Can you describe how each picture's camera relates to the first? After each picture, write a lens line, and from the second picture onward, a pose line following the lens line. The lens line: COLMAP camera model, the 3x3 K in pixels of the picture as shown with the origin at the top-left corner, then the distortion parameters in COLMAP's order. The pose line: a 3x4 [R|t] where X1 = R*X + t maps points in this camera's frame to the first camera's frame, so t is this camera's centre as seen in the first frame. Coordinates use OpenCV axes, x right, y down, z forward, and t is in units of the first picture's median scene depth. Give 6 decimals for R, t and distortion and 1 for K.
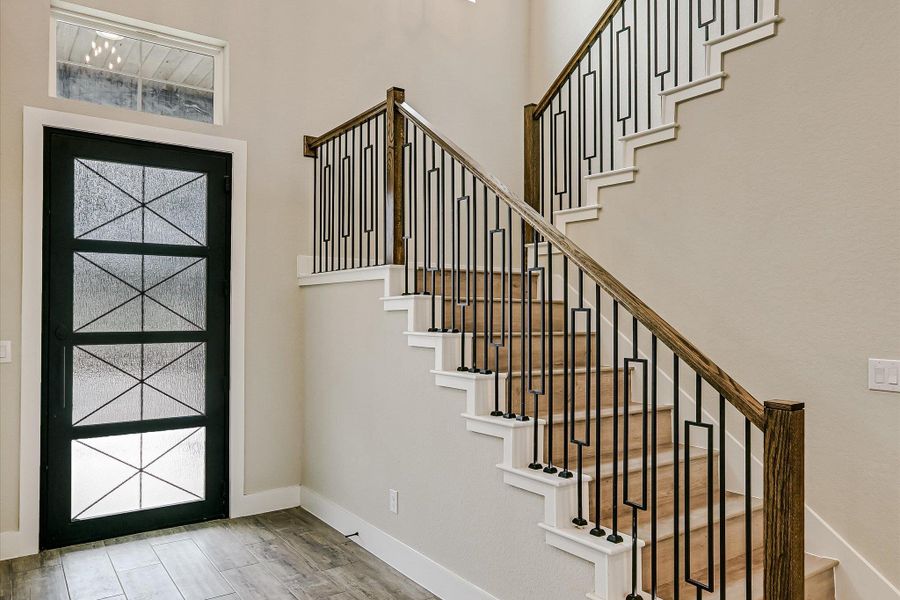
lens RADIAL K [[636.2, 0, 441.3], [0, 636.2, 304.4], [0, 0, 1]] dist [-0.001966, 0.003861]
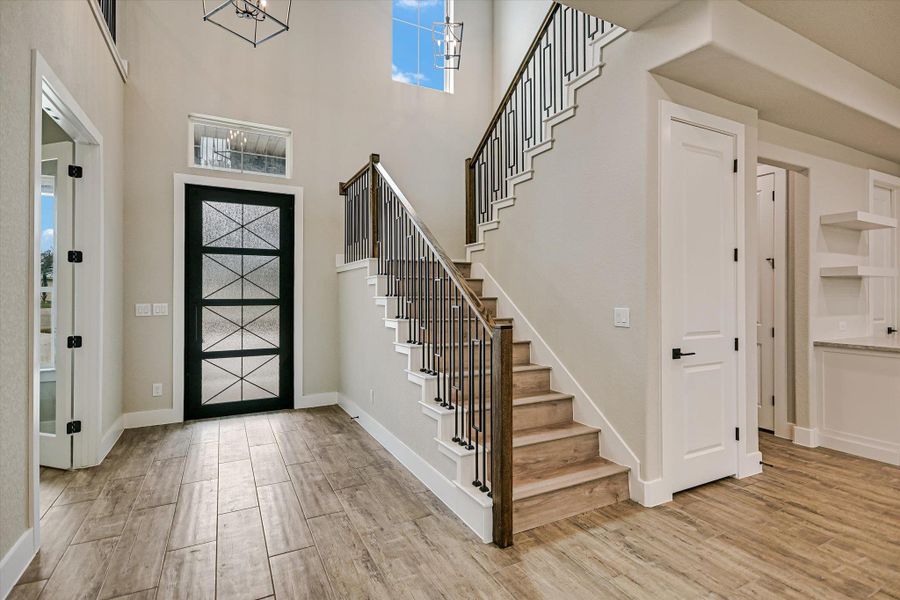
lens RADIAL K [[440.4, 0, 451.0], [0, 440.4, 289.6], [0, 0, 1]] dist [0.005100, -0.003465]
pose [[0.992739, -0.006445, -0.120112, 0.245385], [0.006322, 0.999979, -0.001408, 0.022702], [0.120119, 0.000638, 0.992759, -0.131654]]
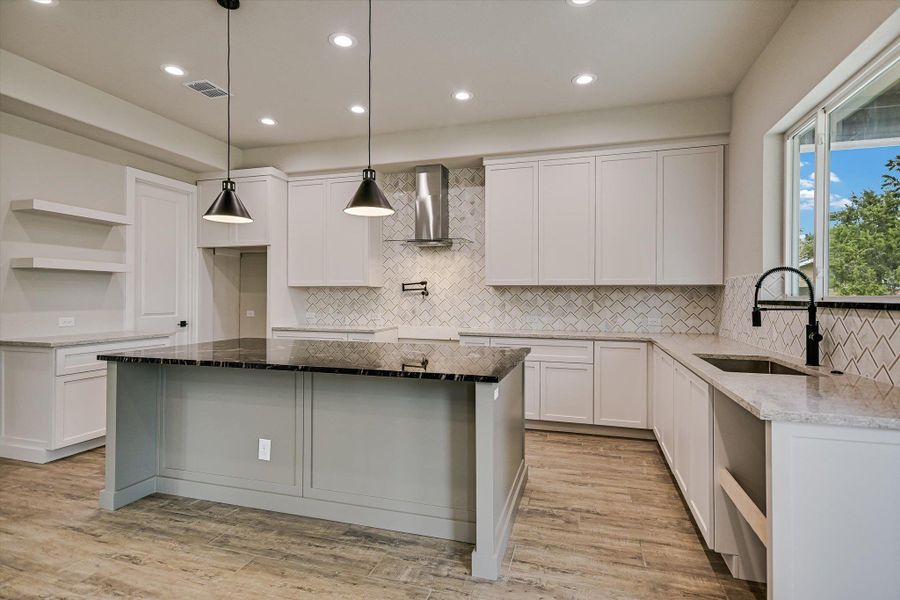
lens RADIAL K [[440.4, 0, 453.8], [0, 440.4, 296.1], [0, 0, 1]] dist [0.005100, -0.003465]
pose [[0.780036, -0.004954, 0.625715, 1.127252], [-0.002752, 0.999932, 0.011347, 0.042257], [-0.625728, -0.010574, 0.779969, -0.319417]]
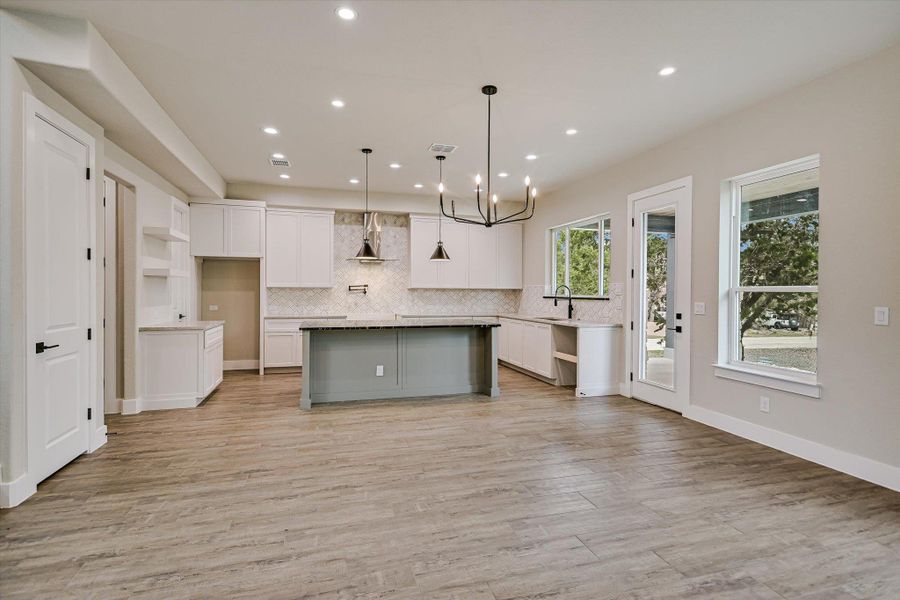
lens RADIAL K [[440.4, 0, 443.5], [0, 440.4, 292.4], [0, 0, 1]] dist [0.005100, -0.003465]
pose [[0.320531, -0.008460, 0.947200, 0.045011], [-0.010911, 0.999861, 0.012622, 0.019997], [-0.947175, -0.014381, 0.320394, -0.243282]]
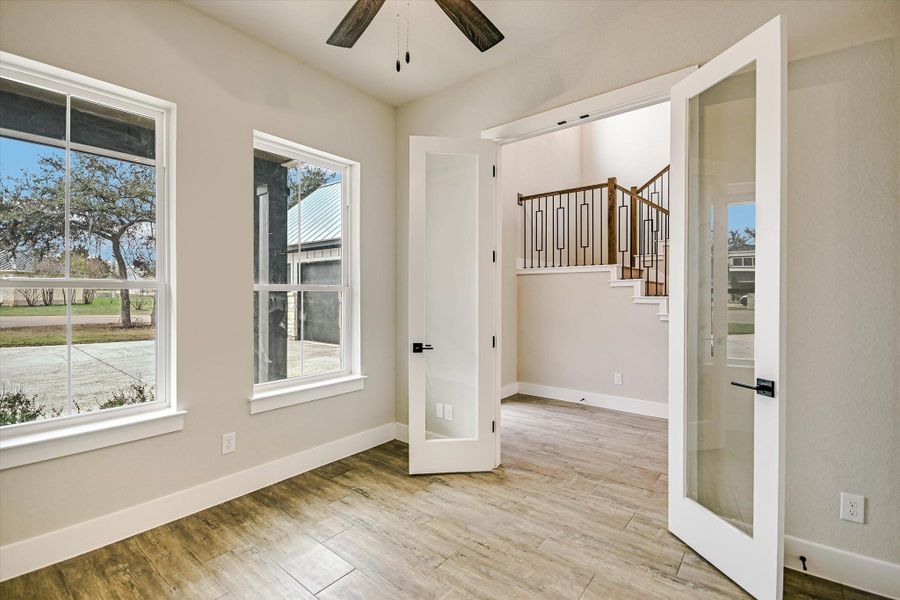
lens RADIAL K [[411.5, 0, 448.6], [0, 411.5, 297.1], [0, 0, 1]] dist [-0.003783, -0.004423]
pose [[0.963908, -0.010496, 0.266030, -0.838873], [0.004047, 0.999685, 0.024776, 0.006366], [-0.266206, -0.022805, 0.963646, -0.116902]]
